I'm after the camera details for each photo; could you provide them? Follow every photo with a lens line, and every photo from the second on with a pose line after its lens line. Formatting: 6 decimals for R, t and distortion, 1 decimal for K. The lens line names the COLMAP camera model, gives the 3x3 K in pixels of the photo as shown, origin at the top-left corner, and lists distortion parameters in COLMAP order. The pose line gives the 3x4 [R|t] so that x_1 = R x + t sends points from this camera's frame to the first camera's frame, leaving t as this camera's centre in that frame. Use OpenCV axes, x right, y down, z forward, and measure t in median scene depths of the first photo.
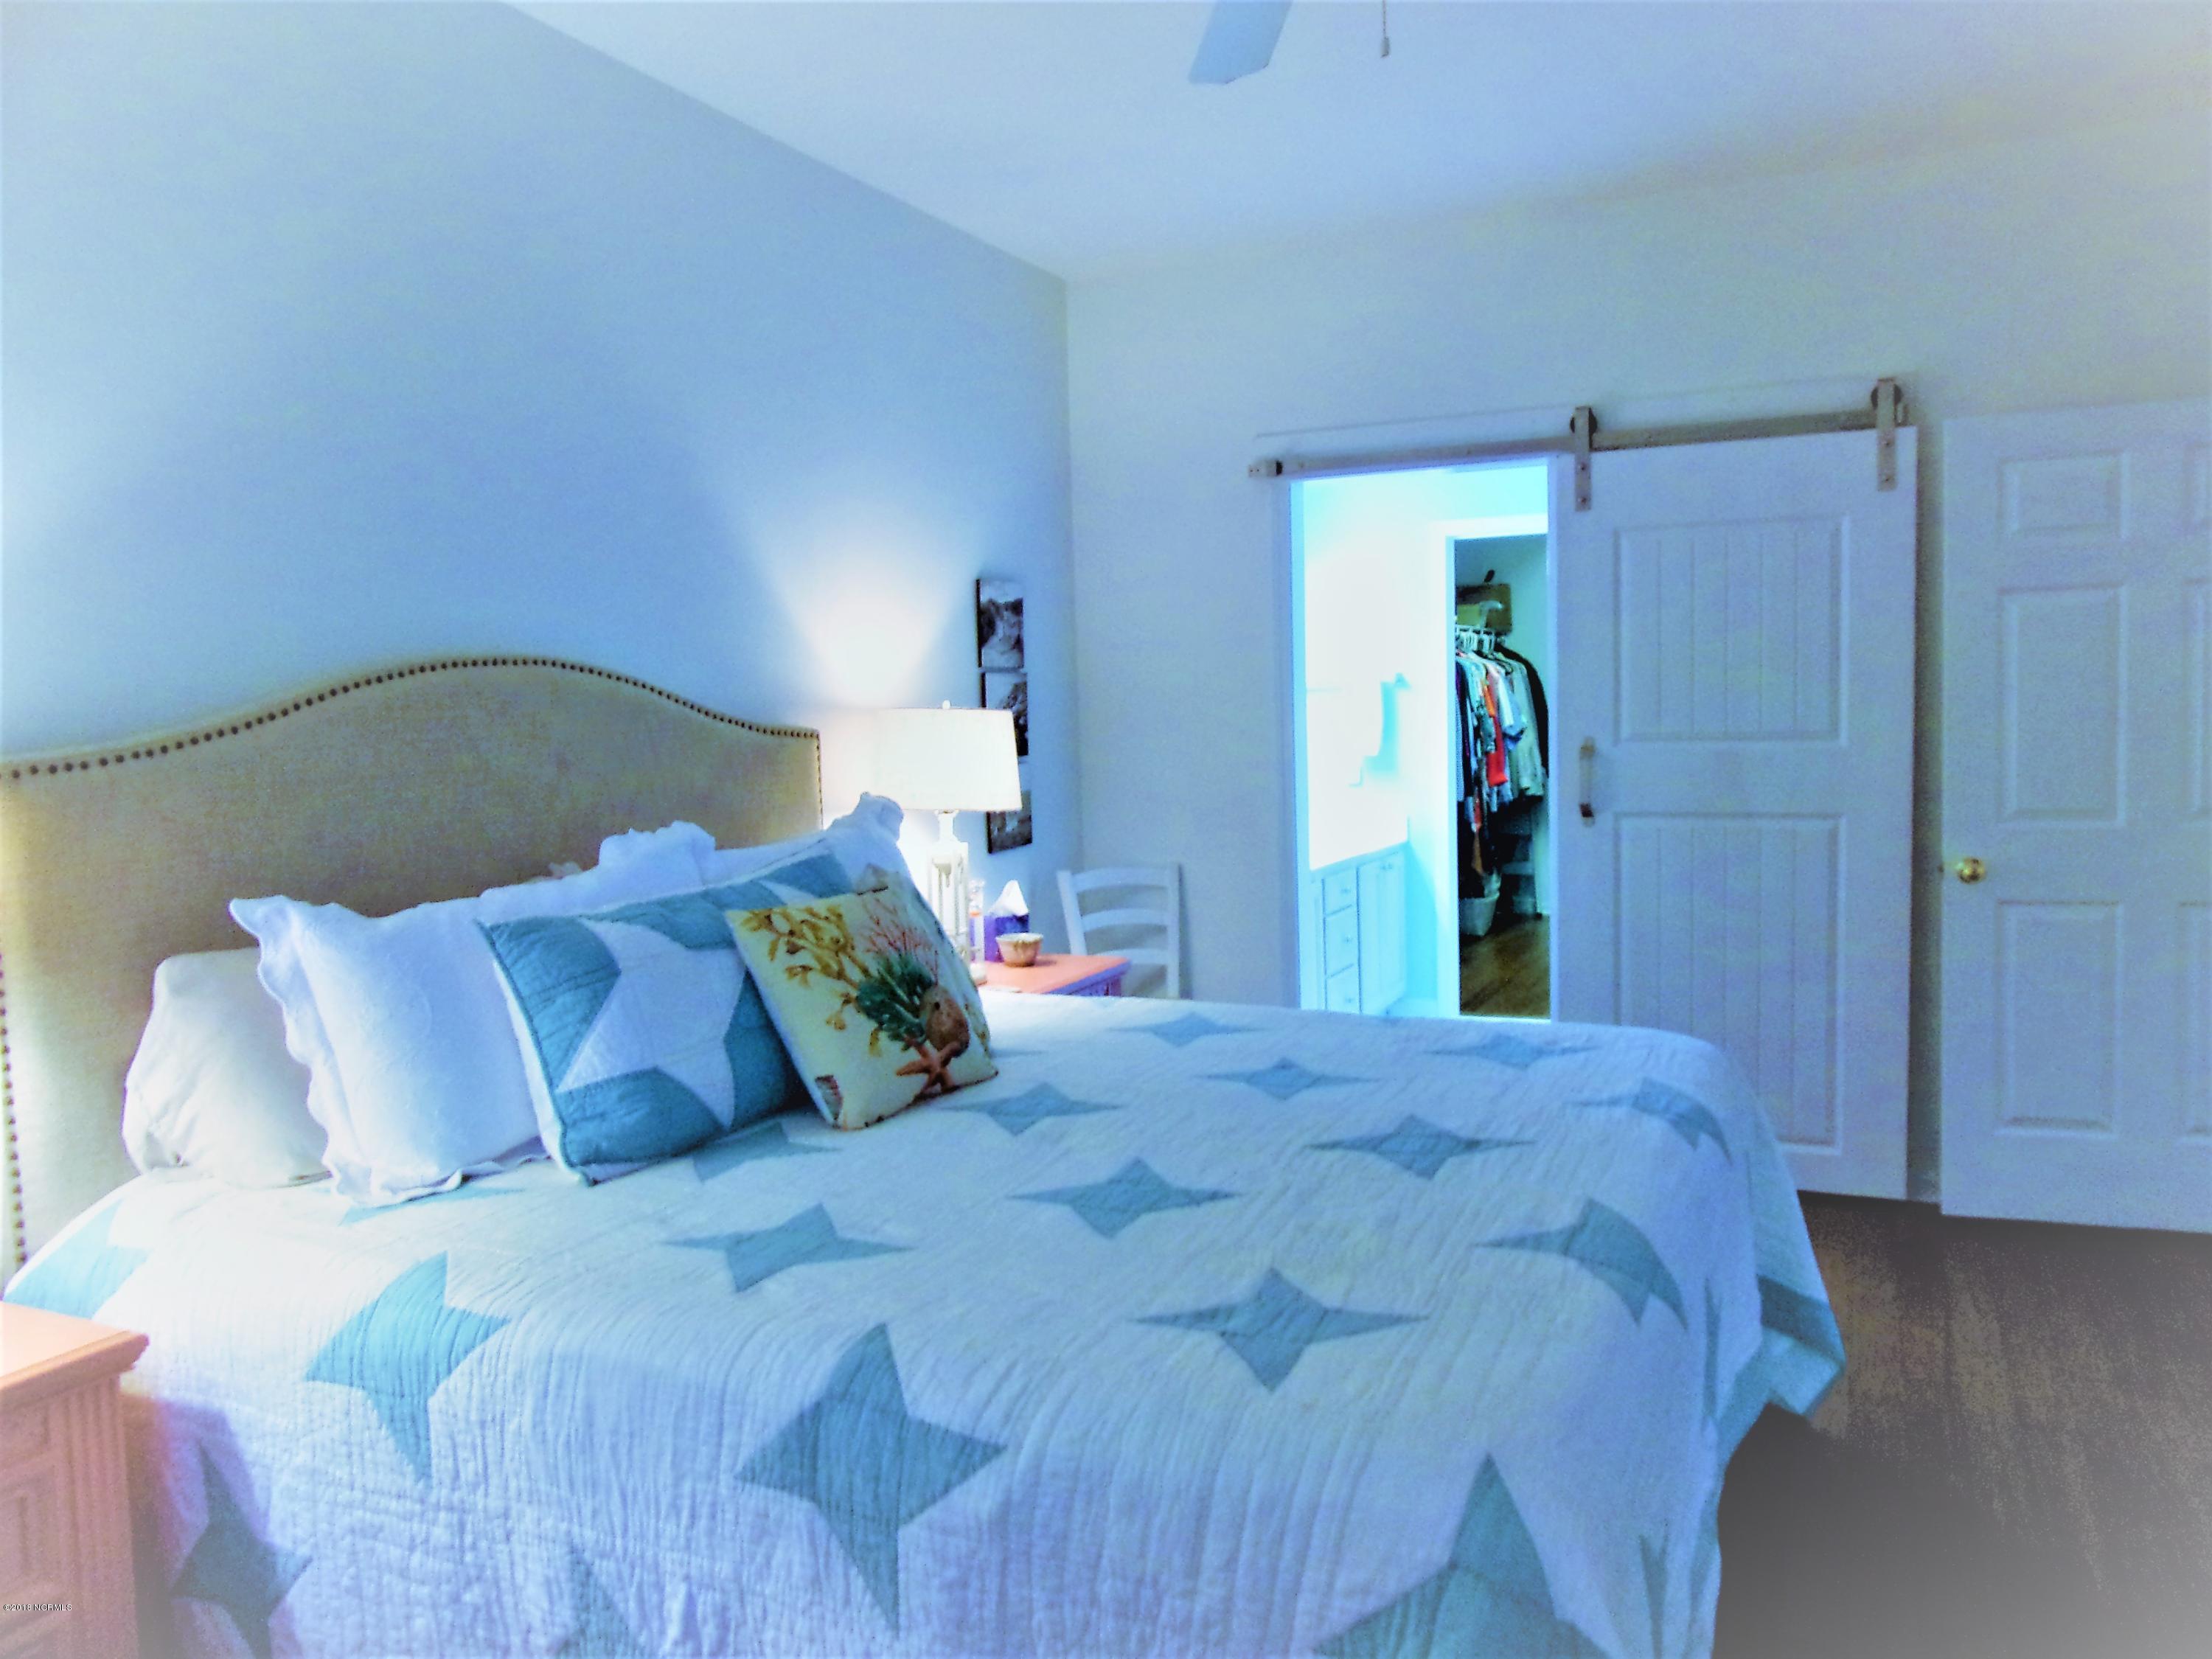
lens RADIAL K [[1637.6, 0, 1112.1], [0, 1637.6, 828.4], [0, 0, 1]] dist [-0.029071, 0.017903]
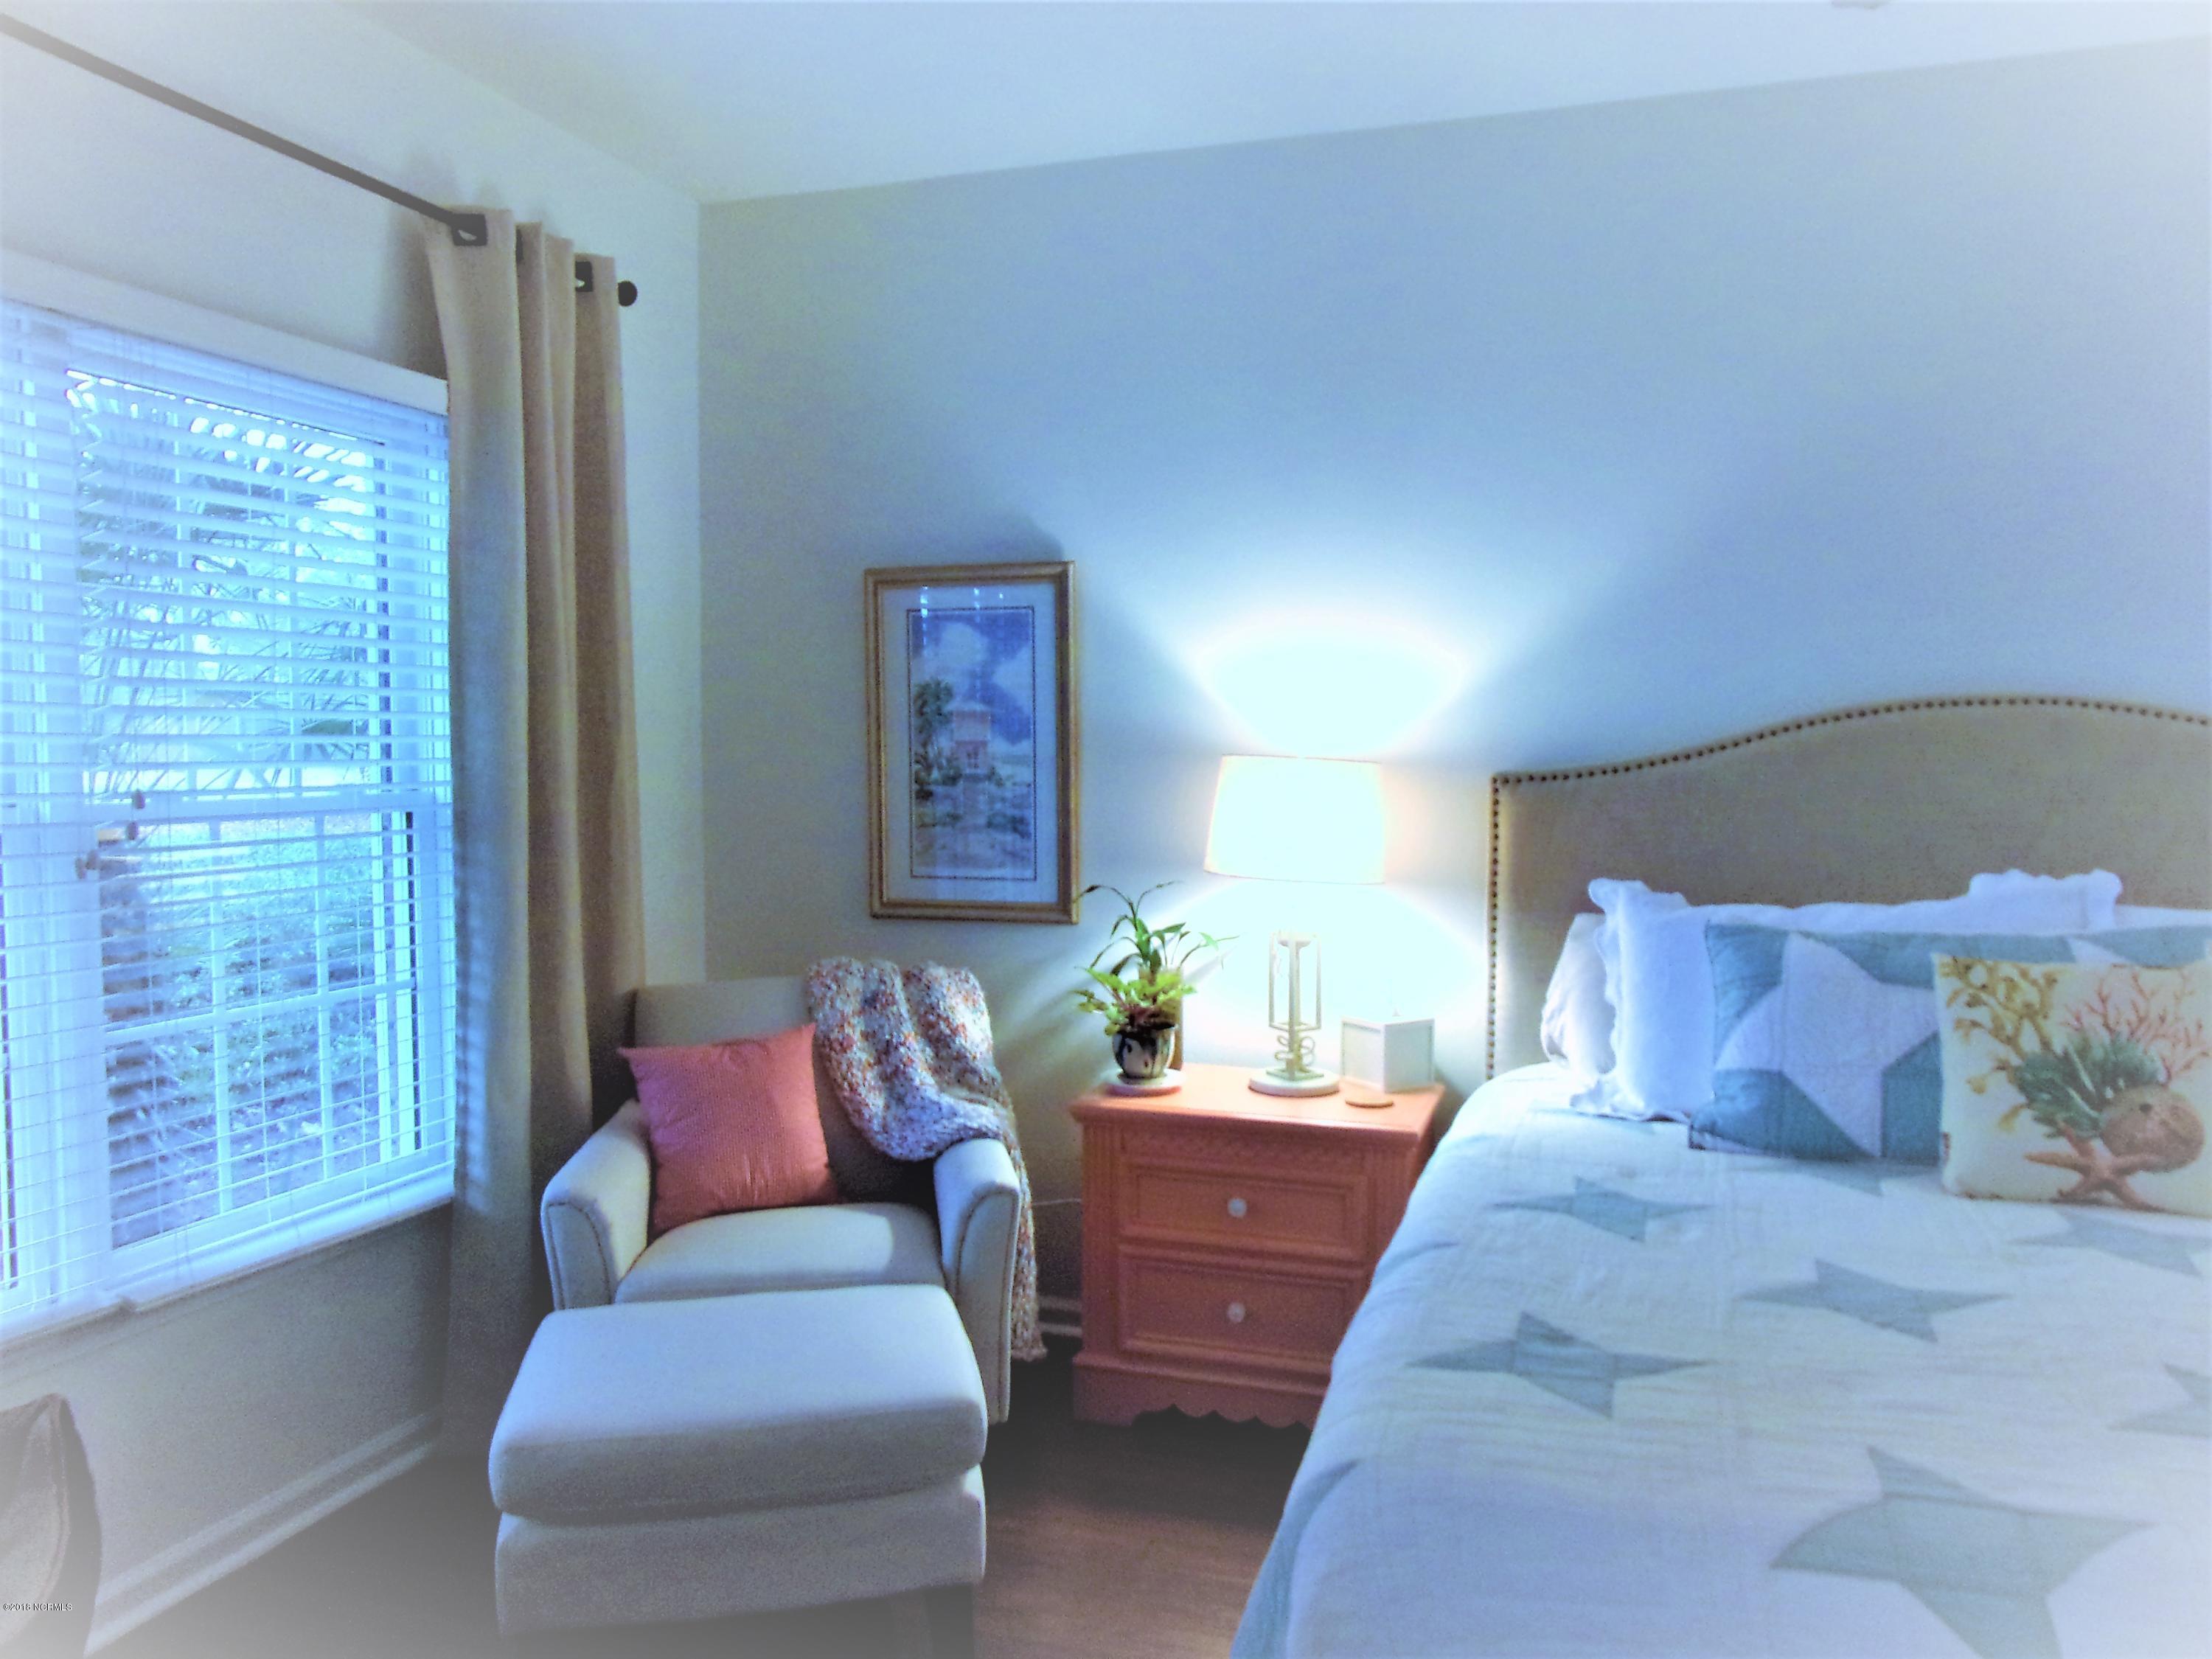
lens RADIAL K [[1637.6, 0, 1107.0], [0, 1637.6, 826.1], [0, 0, 1]] dist [-0.029071, 0.017903]
pose [[0.090409, 0.077263, -0.992903, 0.678897], [-0.081347, 0.994228, 0.069959, -0.053965], [0.992577, 0.074444, 0.096173, 0.368353]]
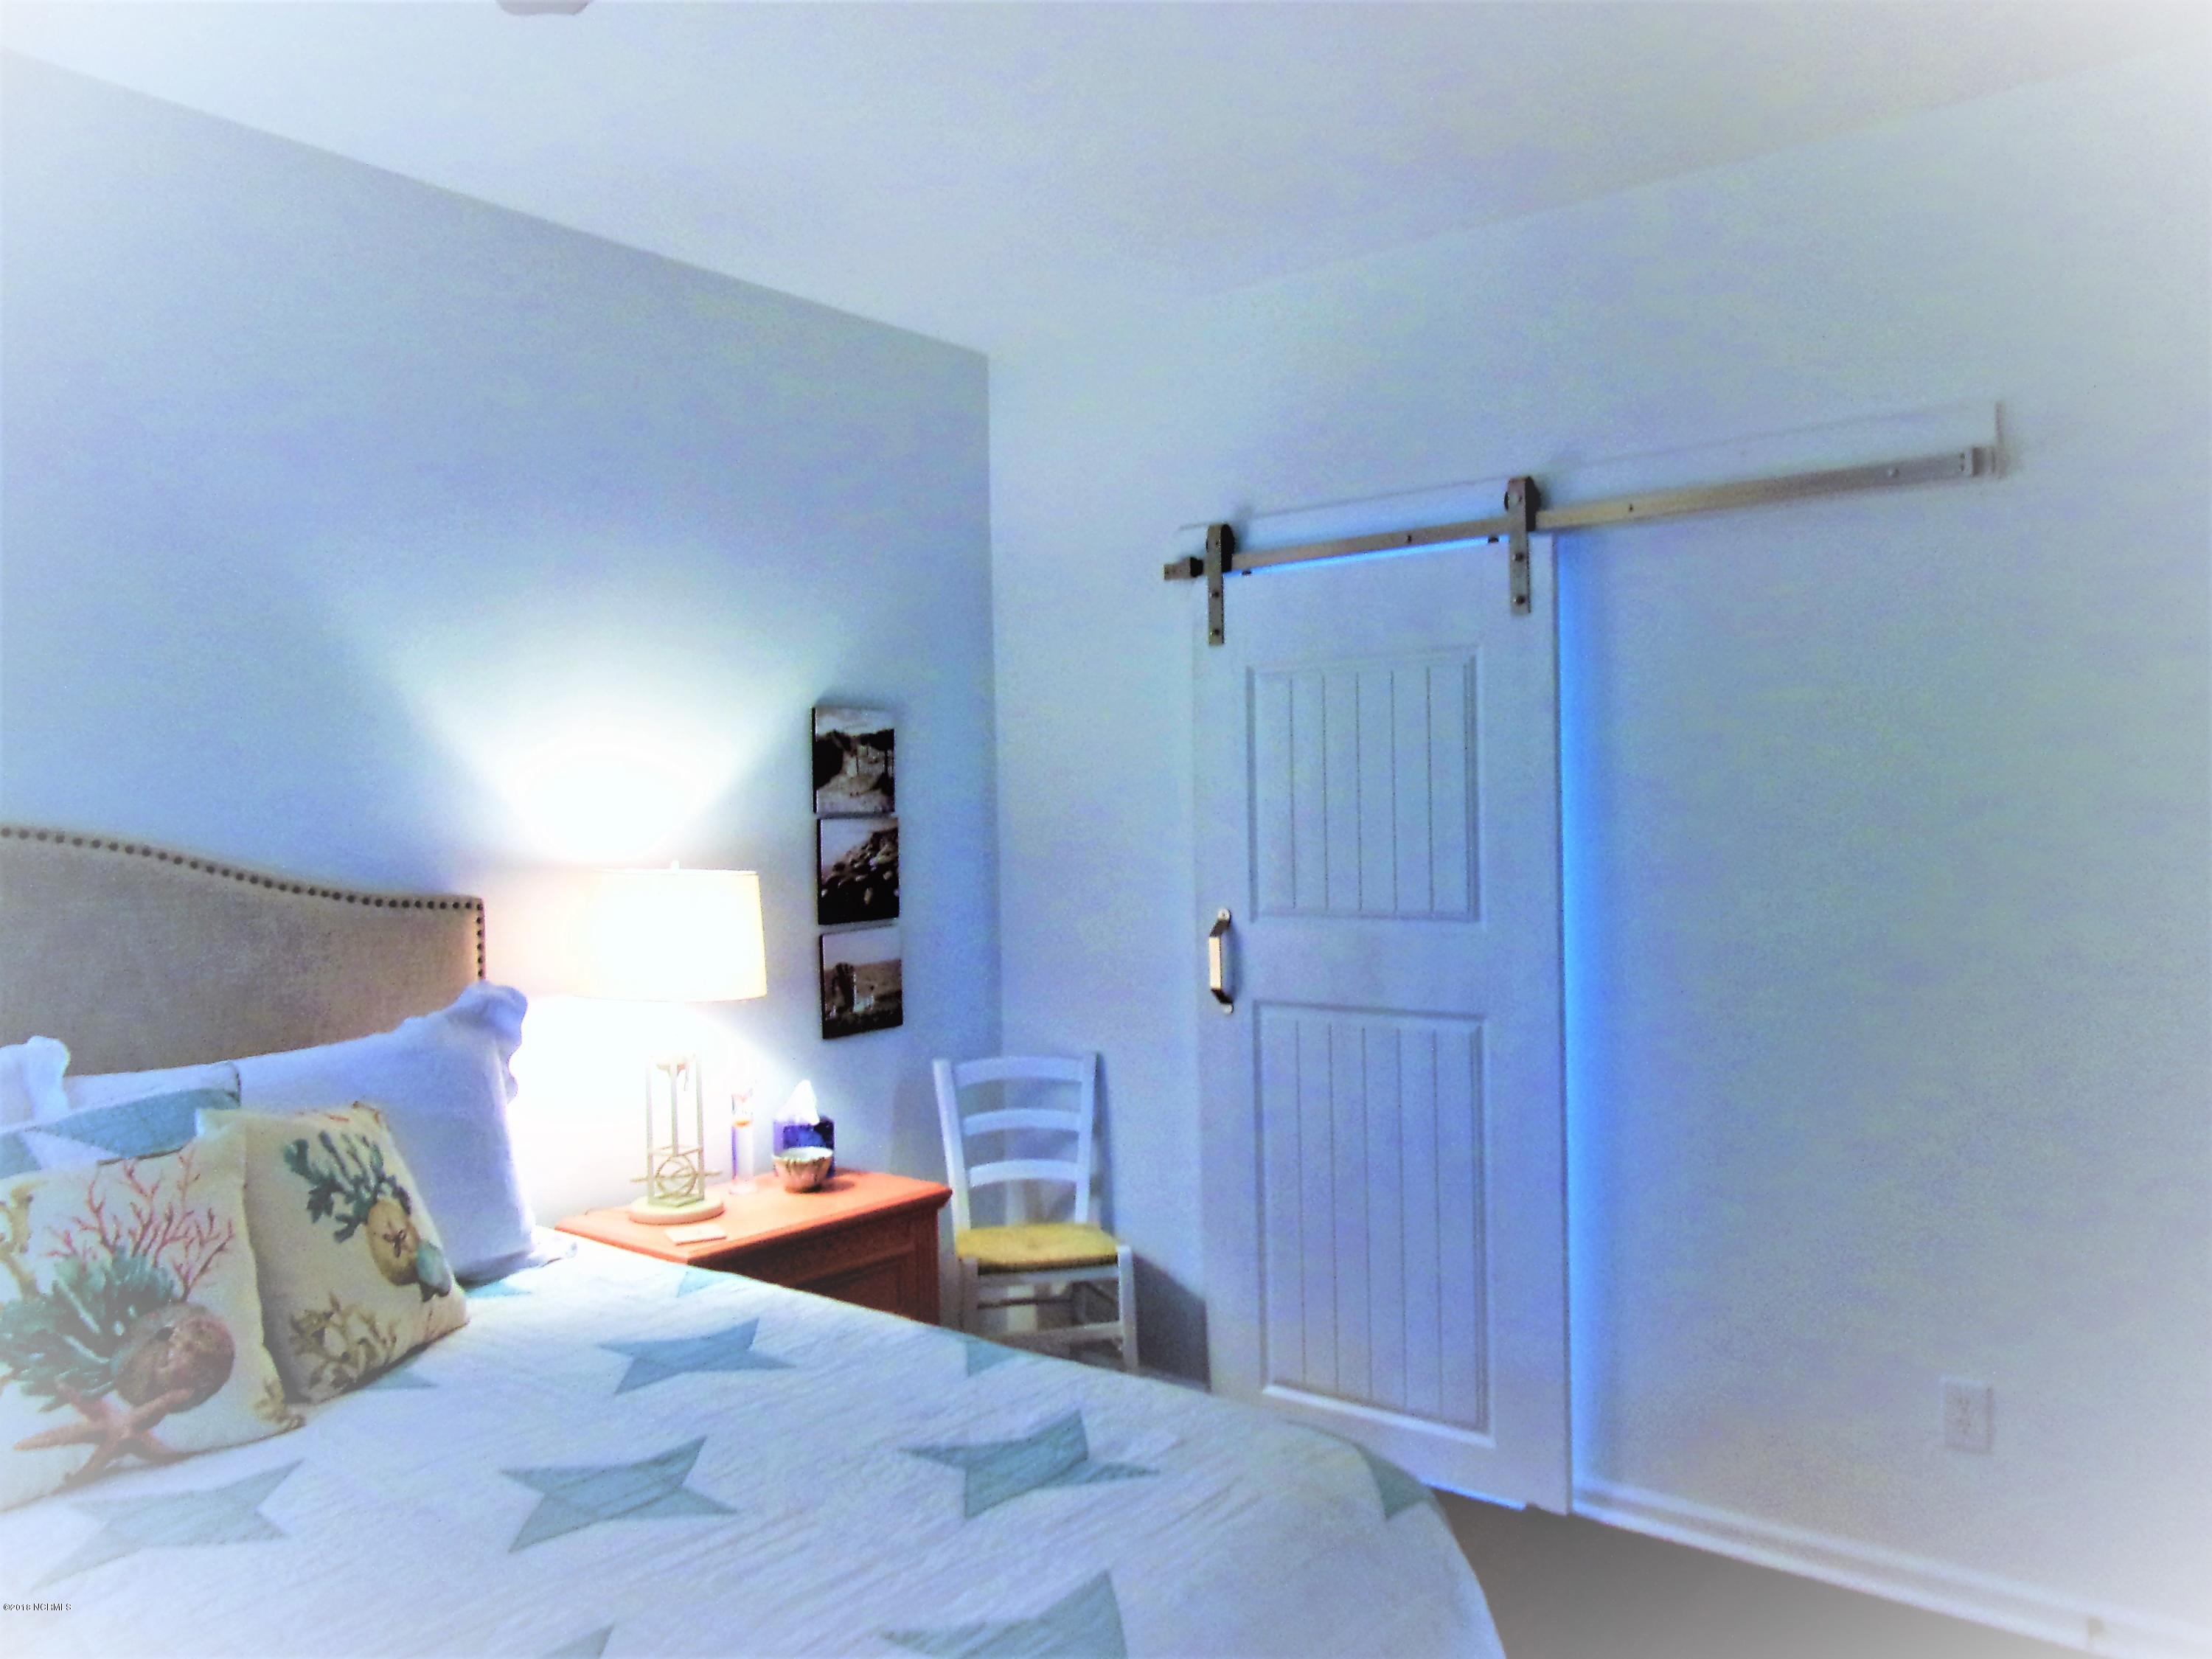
lens RADIAL K [[1637.6, 0, 1164.9], [0, 1637.6, 791.1], [0, 0, 1]] dist [-0.029071, 0.017903]
pose [[0.976083, 0.008327, -0.217238, 0.463841], [-0.026817, 0.996246, -0.082304, -0.078739], [0.215737, 0.086161, 0.972643, 0.396258]]
